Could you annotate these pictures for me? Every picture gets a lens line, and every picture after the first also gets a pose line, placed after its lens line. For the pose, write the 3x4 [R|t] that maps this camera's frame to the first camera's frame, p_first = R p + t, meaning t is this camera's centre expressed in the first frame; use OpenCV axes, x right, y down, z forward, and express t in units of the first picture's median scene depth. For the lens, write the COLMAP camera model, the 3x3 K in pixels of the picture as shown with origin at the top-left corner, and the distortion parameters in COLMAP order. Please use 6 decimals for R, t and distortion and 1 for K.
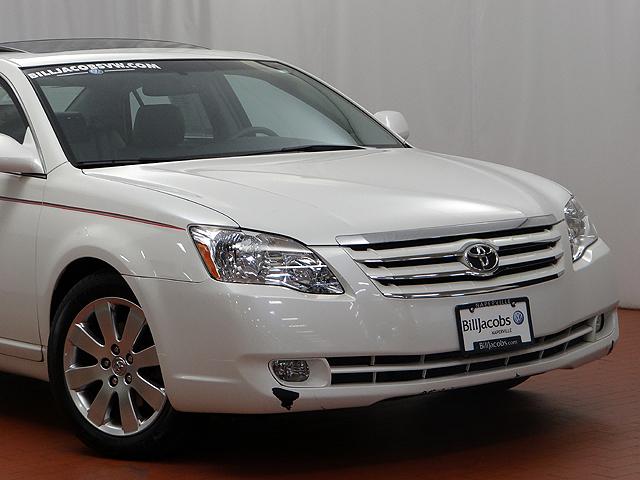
lens RADIAL K [[1664.1, 0, 320.0], [0, 1664.1, 240.0], [0, 0, 1]] dist [-0.020762, 0.131683]
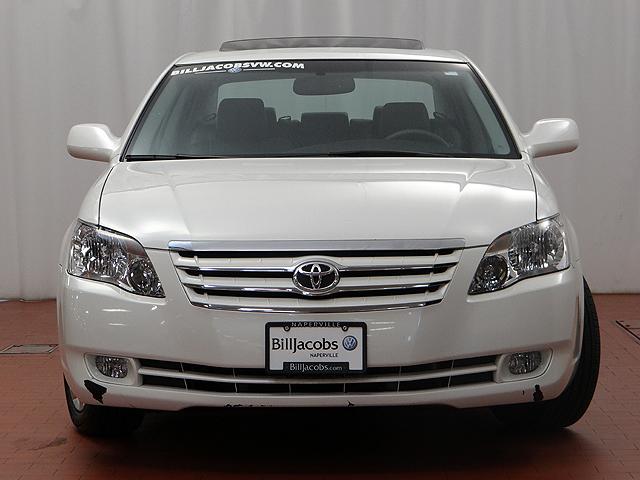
lens RADIAL K [[1664.1, 0, 320.0], [0, 1664.1, 240.0], [0, 0, 1]] dist [-0.020762, 0.131683]
pose [[0.800661, 0.079836, -0.593774, 0.668982], [-0.072112, 0.996718, 0.036776, -0.045652], [0.594761, 0.013373, 0.803791, 0.232443]]
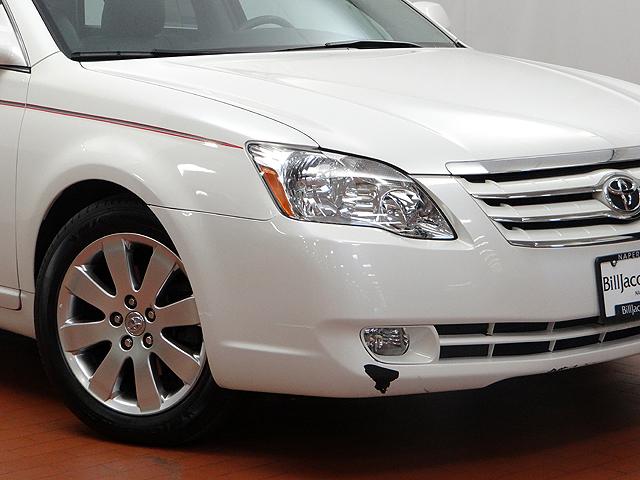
lens RADIAL K [[1664.1, 0, 320.0], [0, 1664.1, 240.0], [0, 0, 1]] dist [-0.020762, 0.131683]
pose [[0.995601, 0.021725, 0.091143, -0.111897], [-0.027093, 0.997944, 0.058081, -0.009197], [-0.089693, -0.060295, 0.994143, 0.250334]]
